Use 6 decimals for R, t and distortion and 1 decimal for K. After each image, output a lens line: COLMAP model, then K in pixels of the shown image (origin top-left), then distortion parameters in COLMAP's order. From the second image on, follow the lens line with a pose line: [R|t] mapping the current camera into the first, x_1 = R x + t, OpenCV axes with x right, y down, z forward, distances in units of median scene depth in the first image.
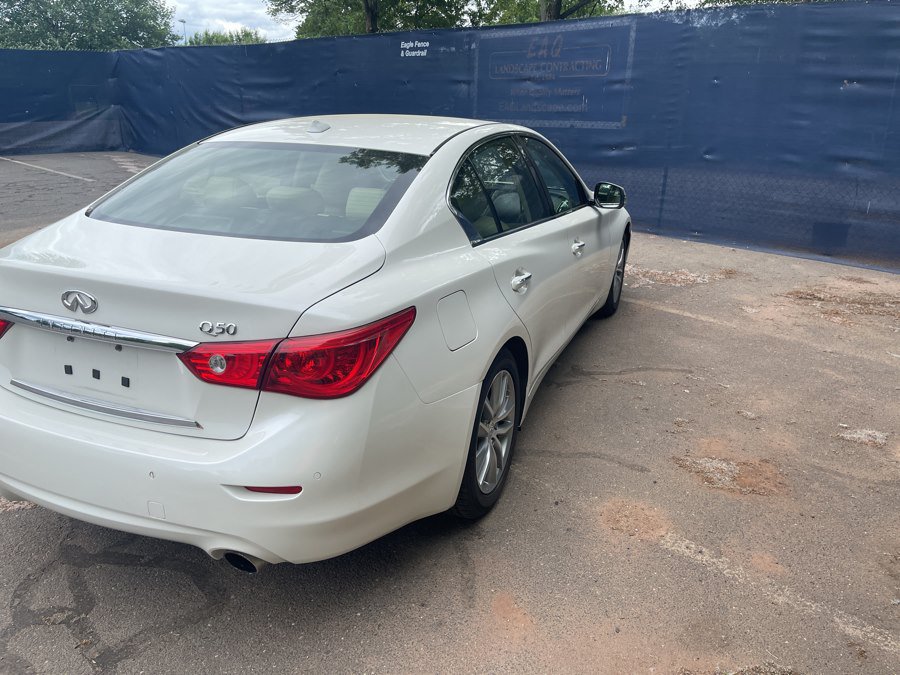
lens RADIAL K [[683.0, 0, 446.0], [0, 683.0, 335.8], [0, 0, 1]] dist [0.075957, -0.107667]
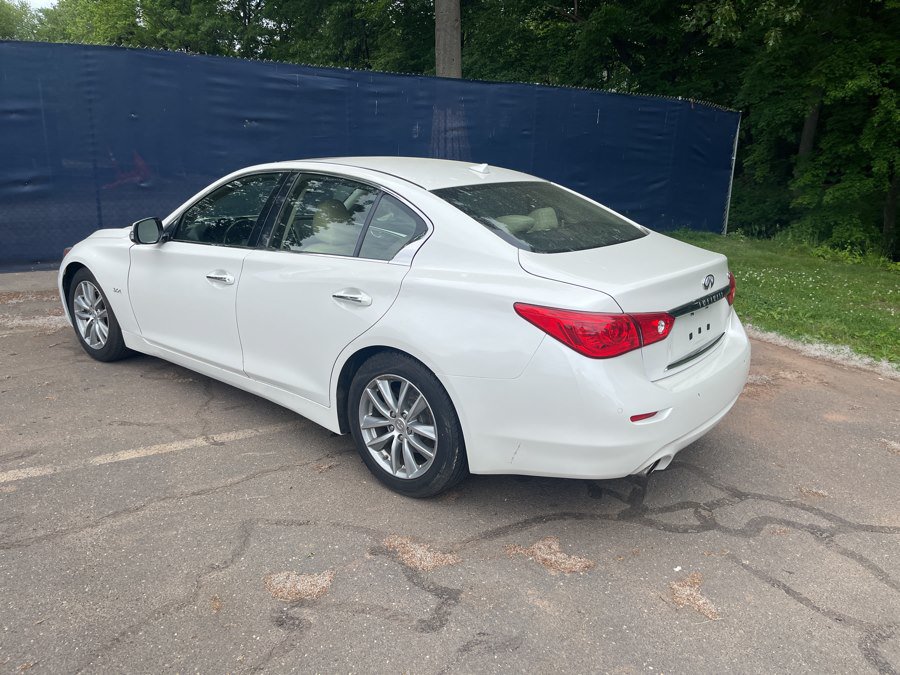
lens RADIAL K [[683.0, 0, 455.0], [0, 683.0, 332.7], [0, 0, 1]] dist [0.075957, -0.107667]
pose [[0.270891, -0.265400, 0.925300, -1.464566], [0.295888, 0.937661, 0.182321, -0.268147], [-0.916007, 0.224397, 0.332533, 0.701737]]
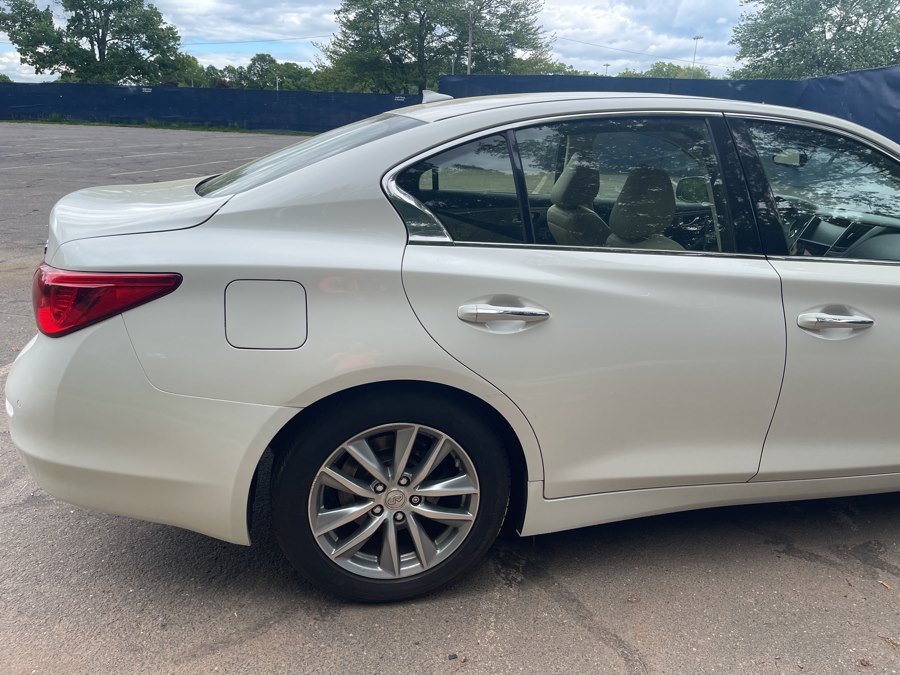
lens RADIAL K [[683.0, 0, 454.6], [0, 683.0, 333.0], [0, 0, 1]] dist [0.075957, -0.107667]
pose [[0.564951, 0.246058, -0.787583, 0.597049], [-0.289292, 0.952980, 0.090216, -0.106370], [0.772749, 0.176874, 0.609569, 0.548541]]
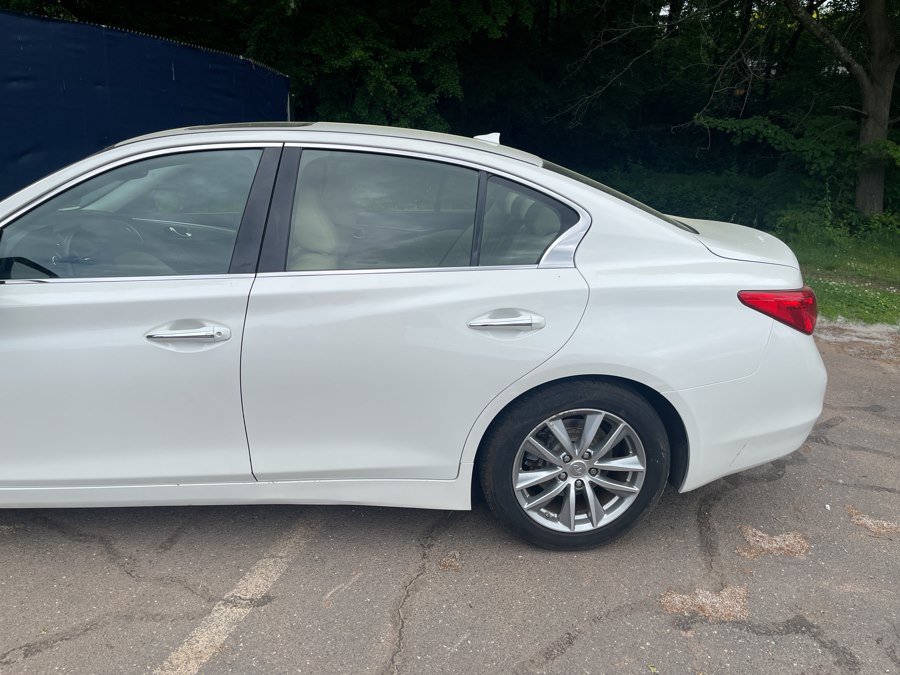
lens RADIAL K [[683.0, 0, 444.6], [0, 683.0, 338.2], [0, 0, 1]] dist [0.075957, -0.107667]
pose [[-0.470549, -0.294186, 0.831888, -1.112017], [0.243232, 0.863012, 0.442774, -0.525180], [-0.848188, 0.410688, -0.334534, 1.544581]]
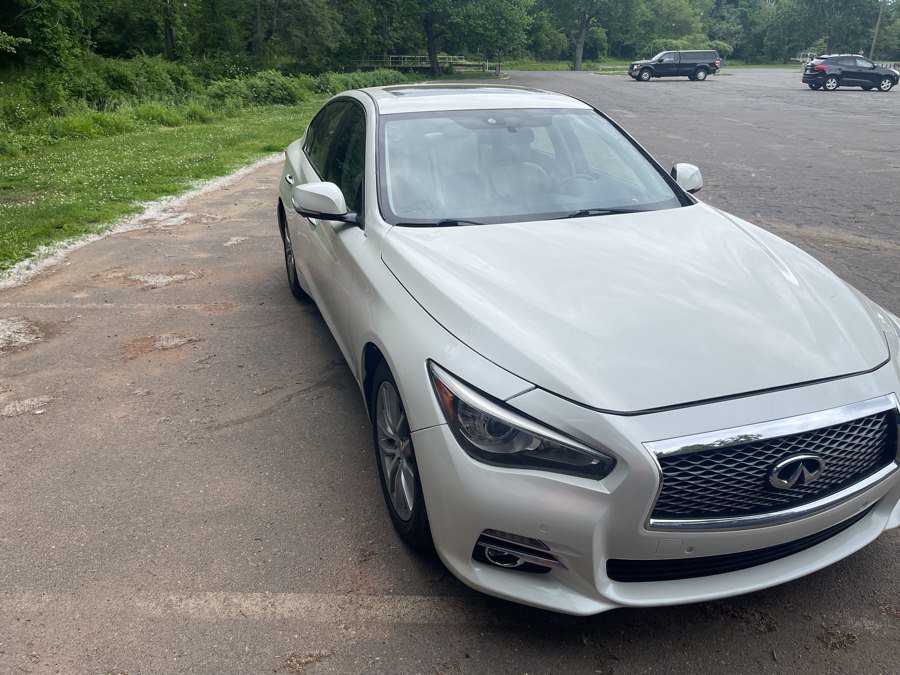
lens RADIAL K [[683.0, 0, 455.9], [0, 683.0, 333.9], [0, 0, 1]] dist [0.075957, -0.107667]
pose [[-0.740492, 0.232201, -0.630677, 0.910635], [-0.230051, 0.794150, 0.562496, -0.782097], [0.631465, 0.561612, -0.534644, 2.272601]]
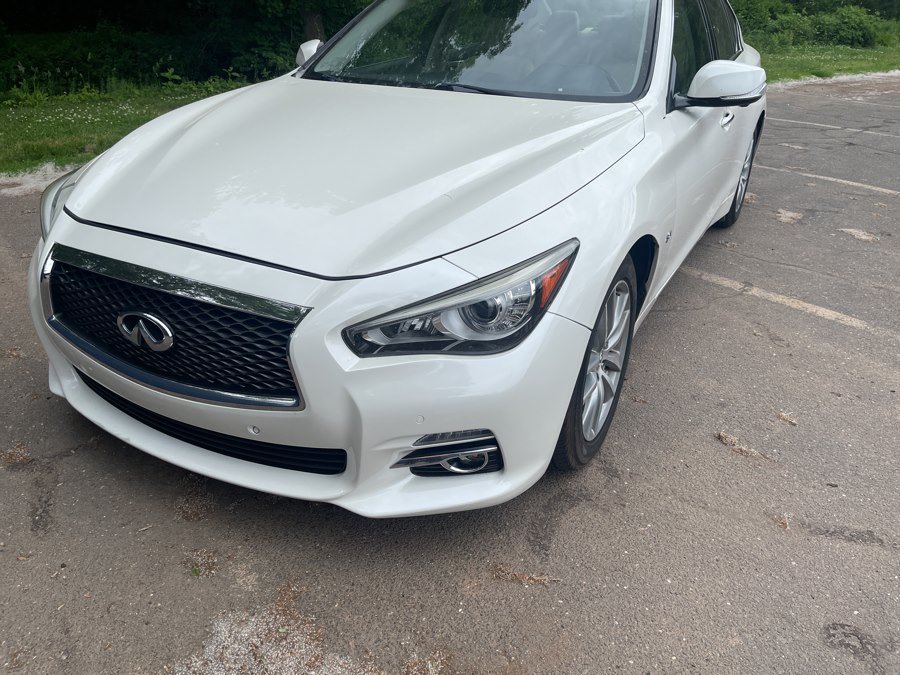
lens RADIAL K [[683.0, 0, 442.8], [0, 683.0, 334.5], [0, 0, 1]] dist [0.075957, -0.107667]
pose [[-0.994186, -0.074484, 0.077755, -0.003960], [0.002370, 0.706825, 0.707385, -0.791556], [-0.107648, 0.703457, -0.702539, 2.582414]]
